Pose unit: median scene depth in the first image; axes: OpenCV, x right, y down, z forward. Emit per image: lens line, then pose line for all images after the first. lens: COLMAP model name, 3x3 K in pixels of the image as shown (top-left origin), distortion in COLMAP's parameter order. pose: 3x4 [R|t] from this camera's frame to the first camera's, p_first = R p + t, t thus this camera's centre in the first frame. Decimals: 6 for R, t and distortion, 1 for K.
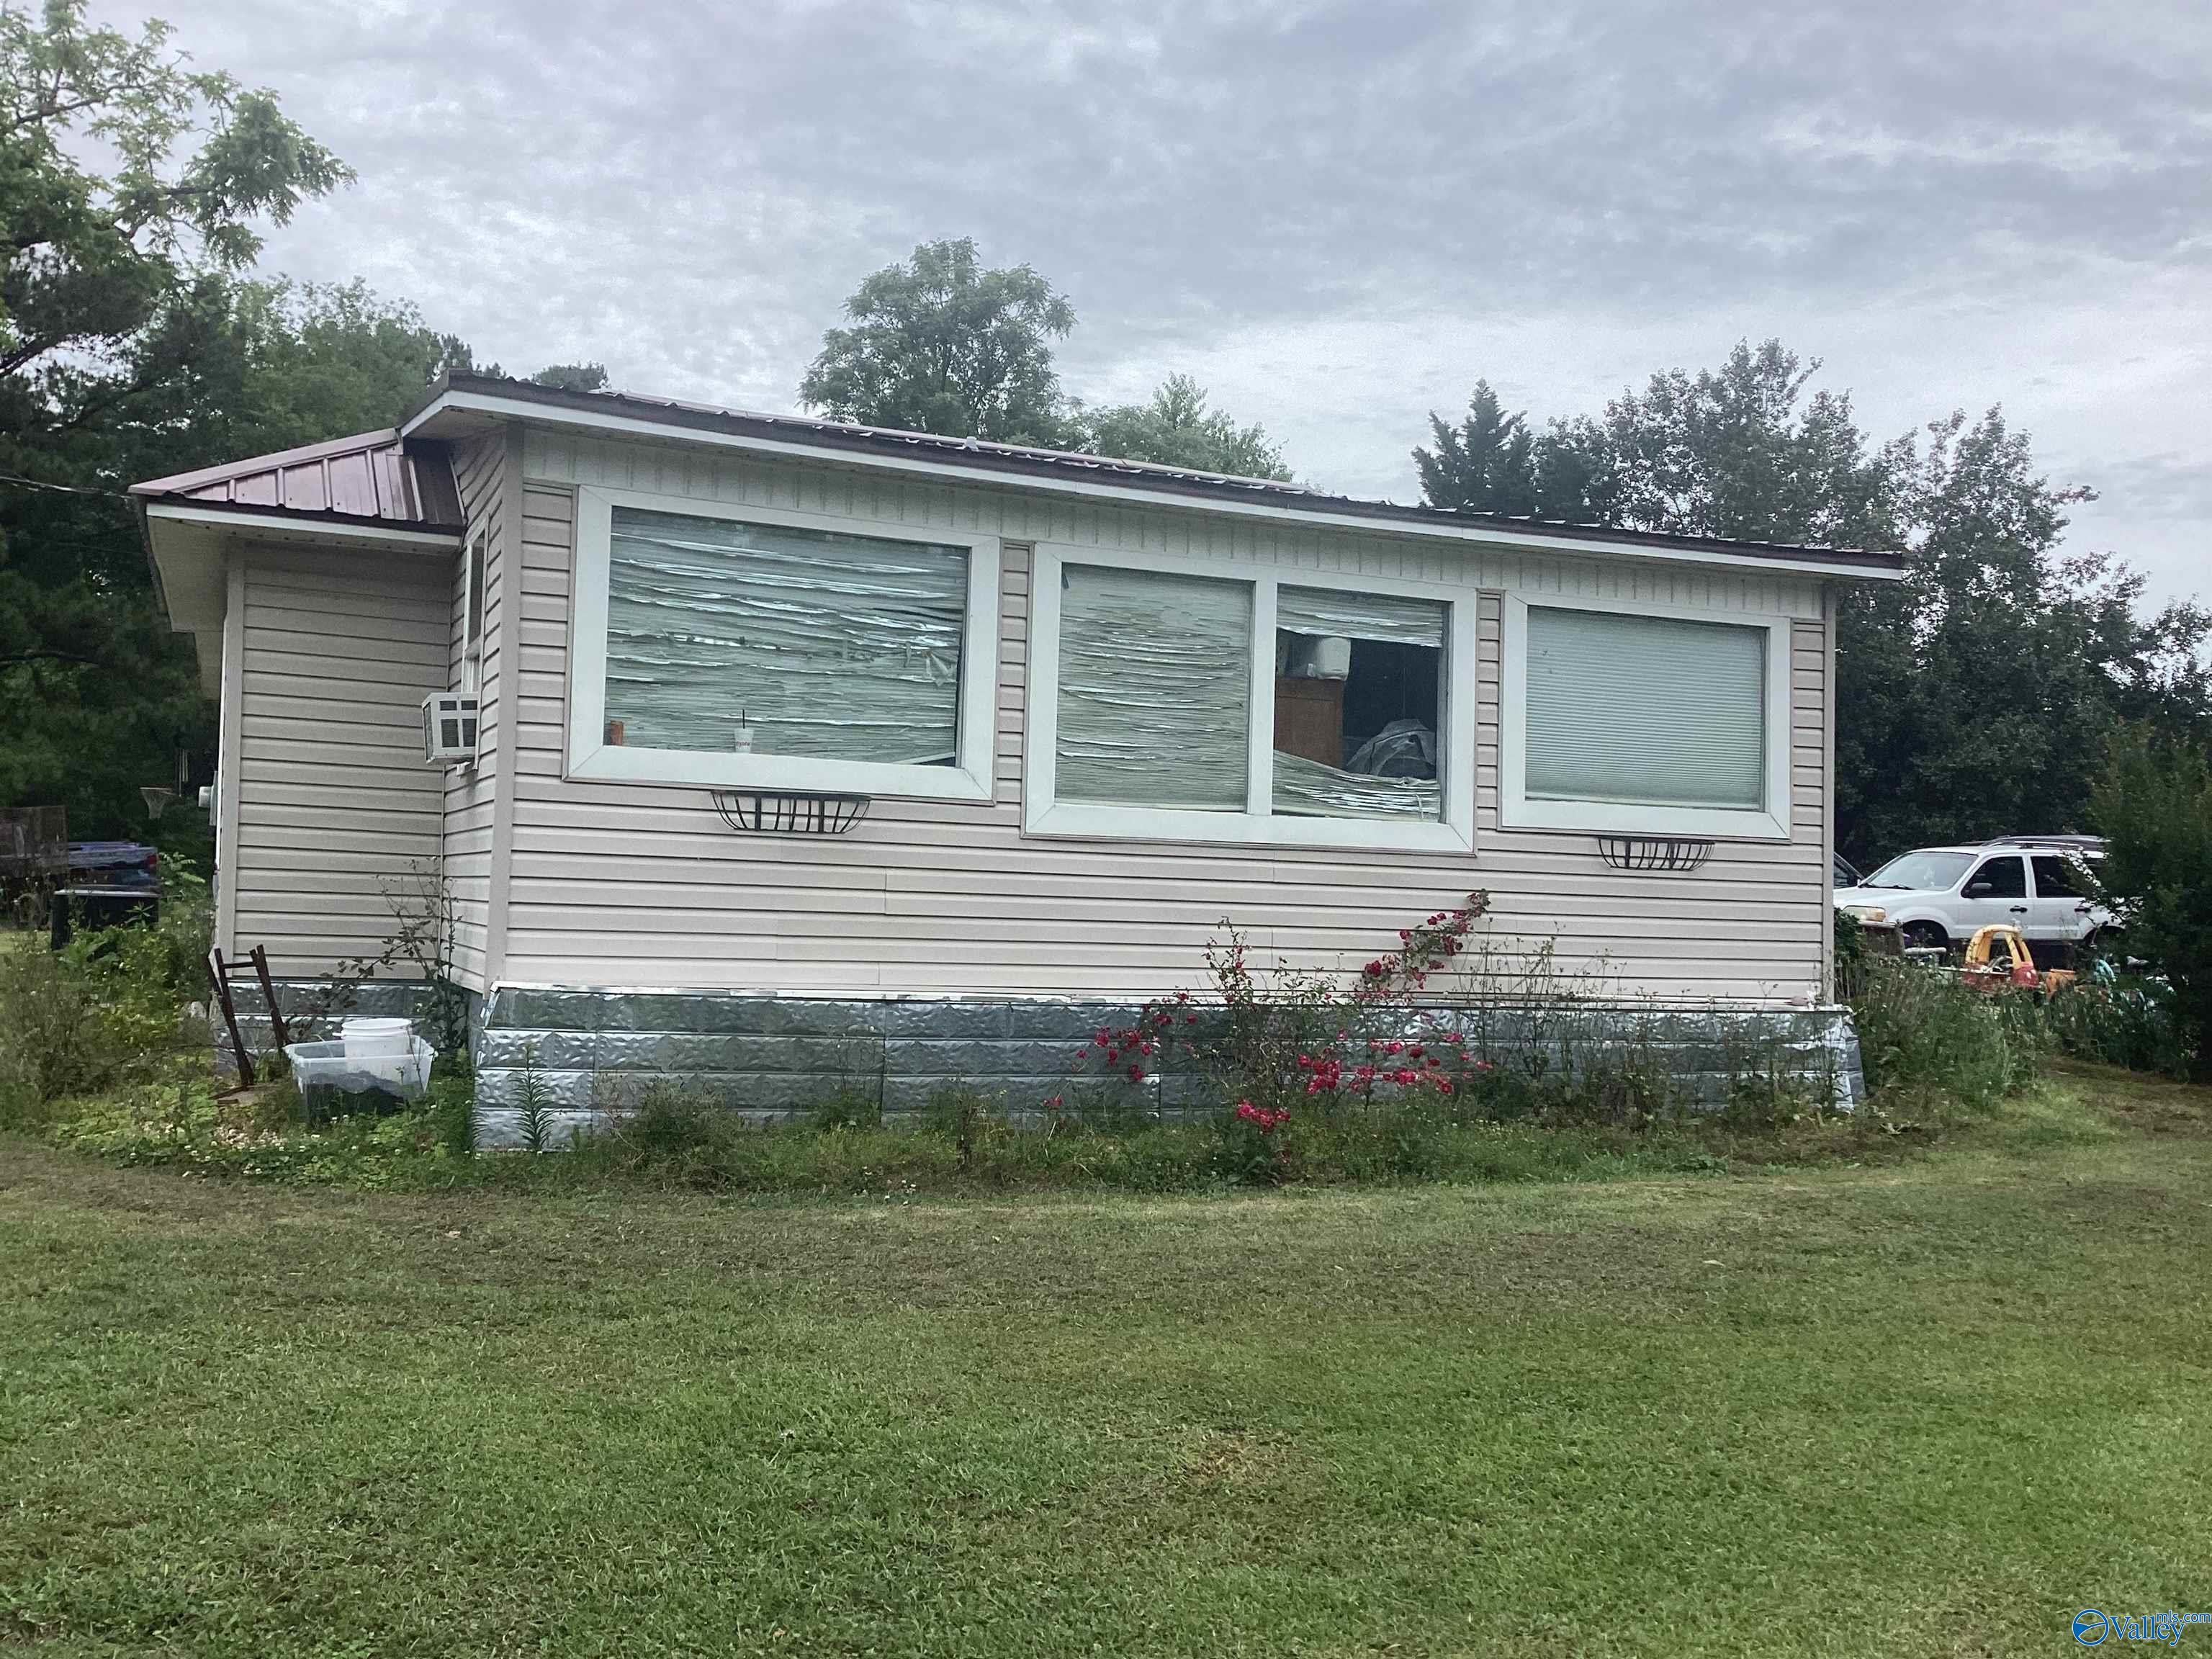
lens RADIAL K [[2008.0, 0, 1107.9], [0, 2008.0, 820.7], [0, 0, 1]] dist [0.049457, 0.000784]
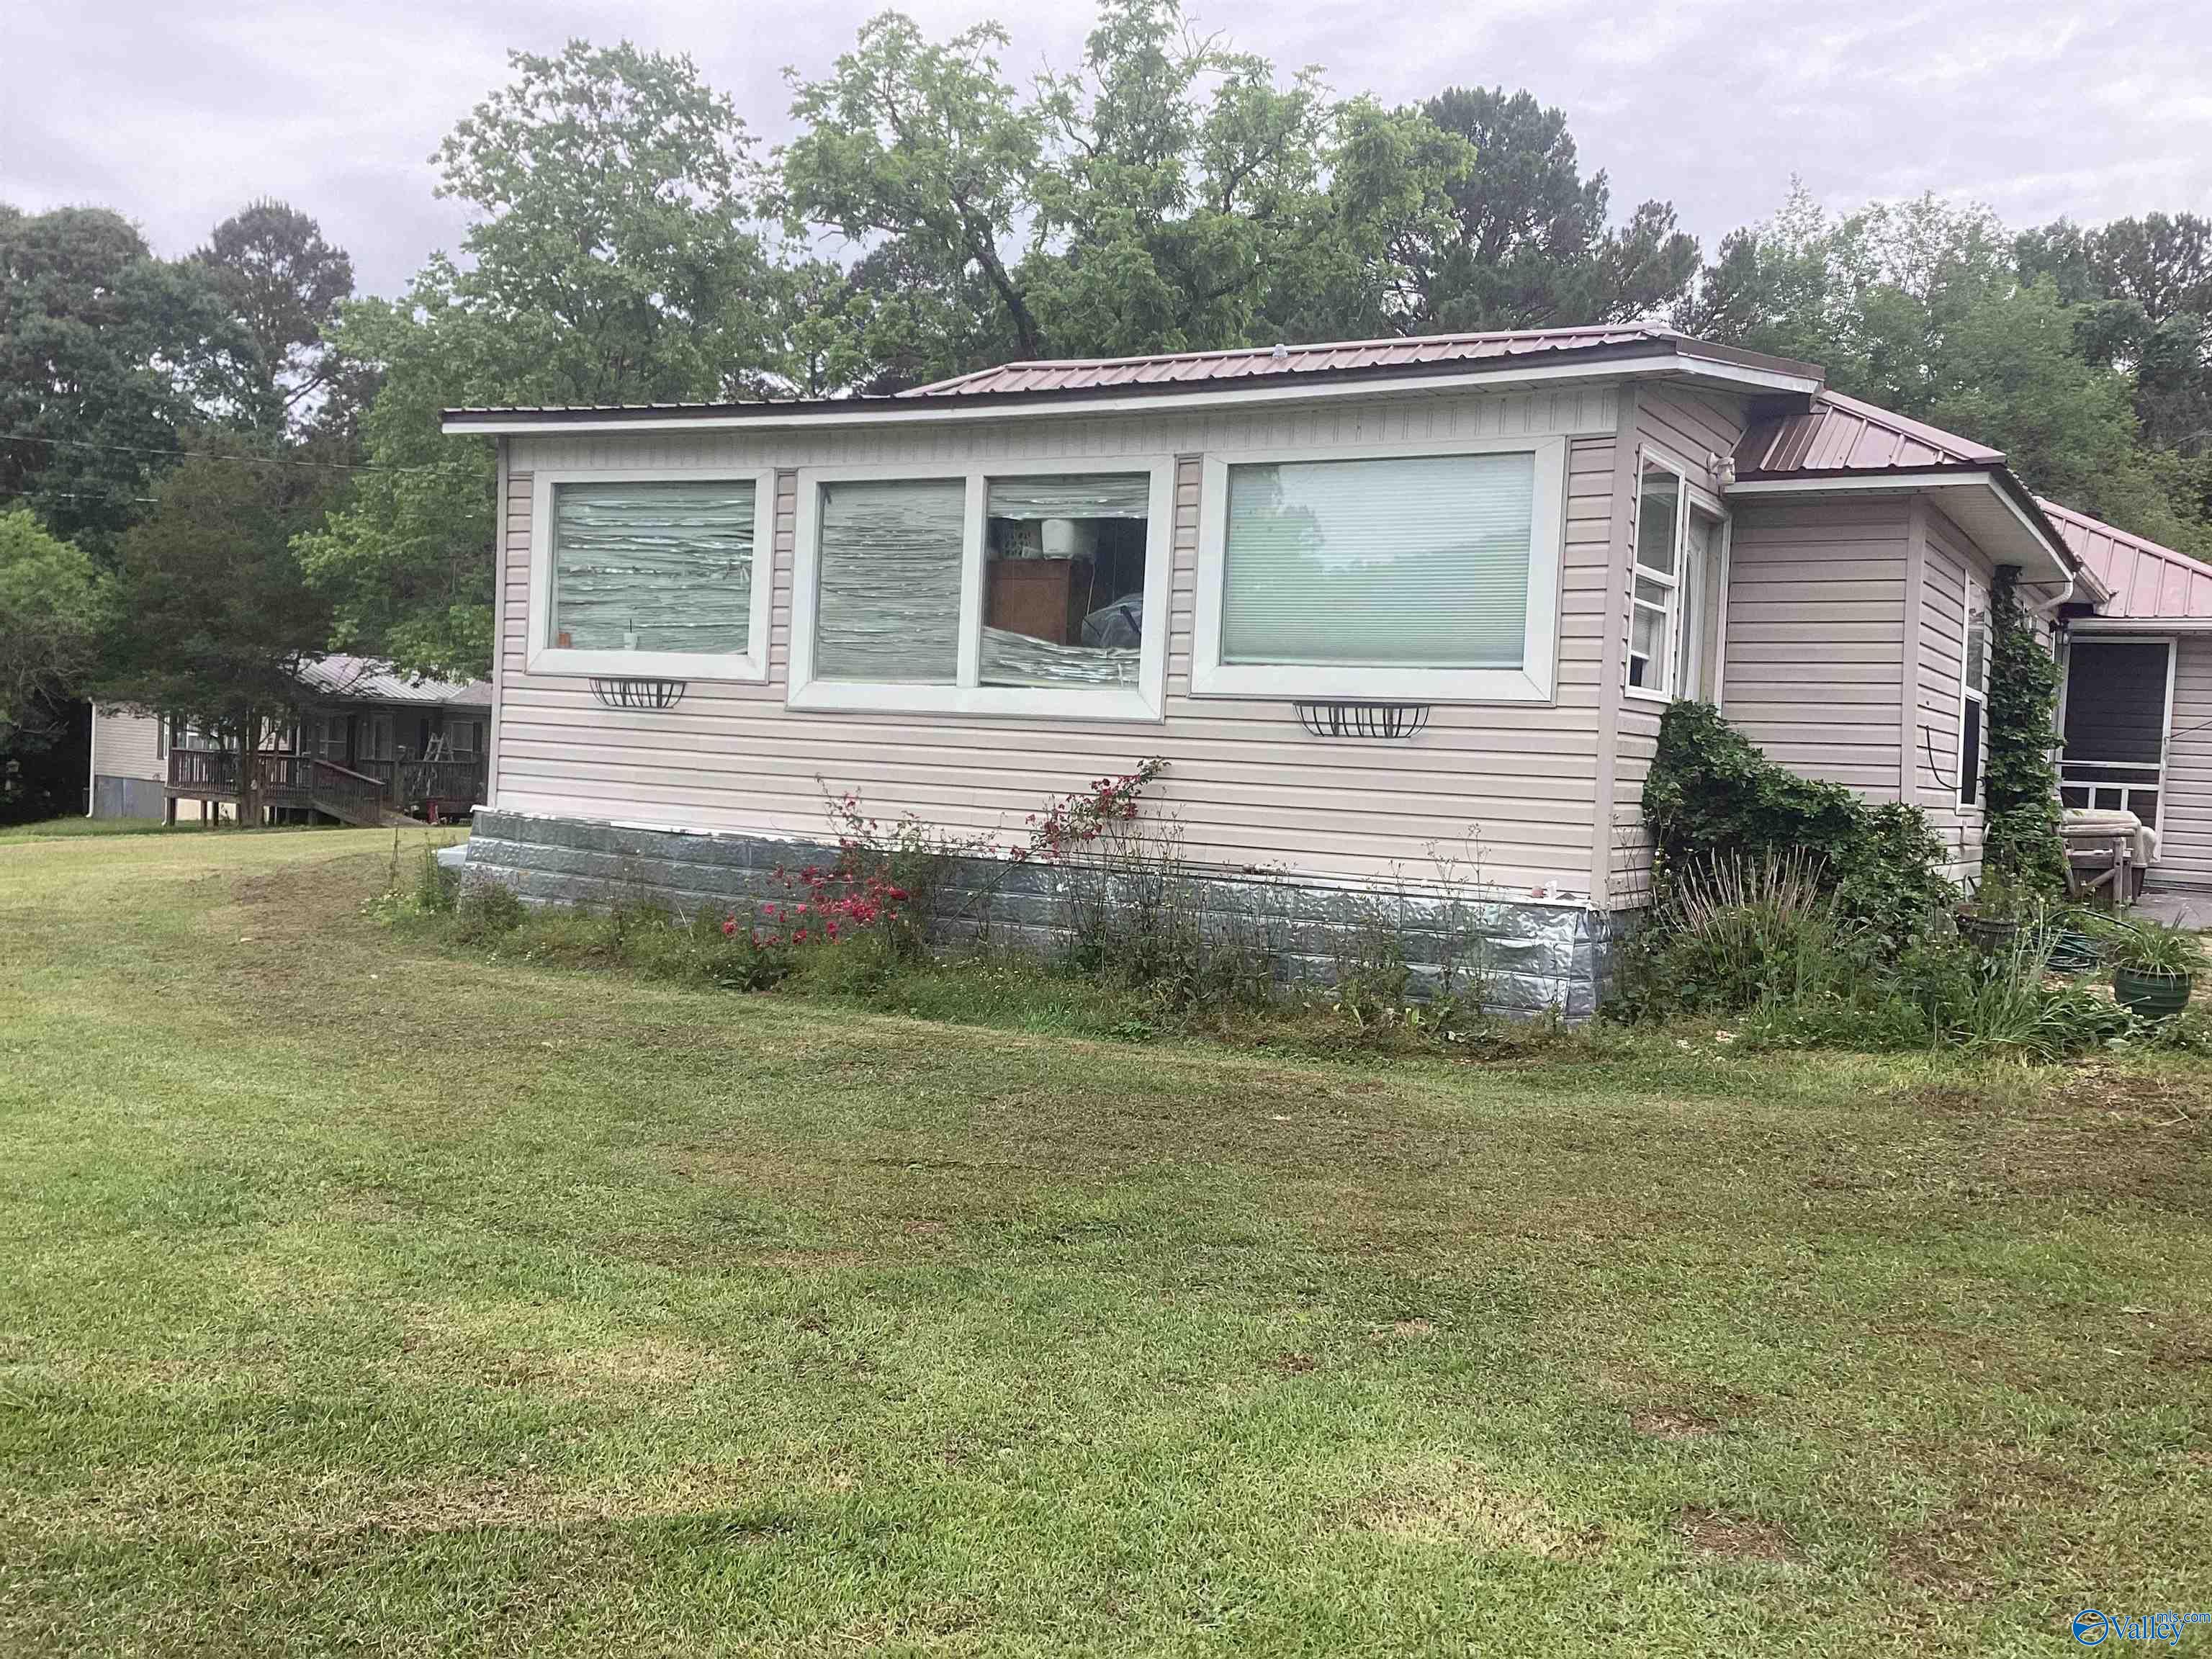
lens RADIAL K [[1947.6, 0, 1108.5], [0, 1947.6, 837.1], [0, 0, 1]] dist [0.063338, 0.002293]
pose [[0.604266, 0.026057, -0.796357, 0.979393], [-0.005764, 0.999582, 0.028333, 0.048871], [0.796762, -0.012531, 0.604163, 0.405172]]
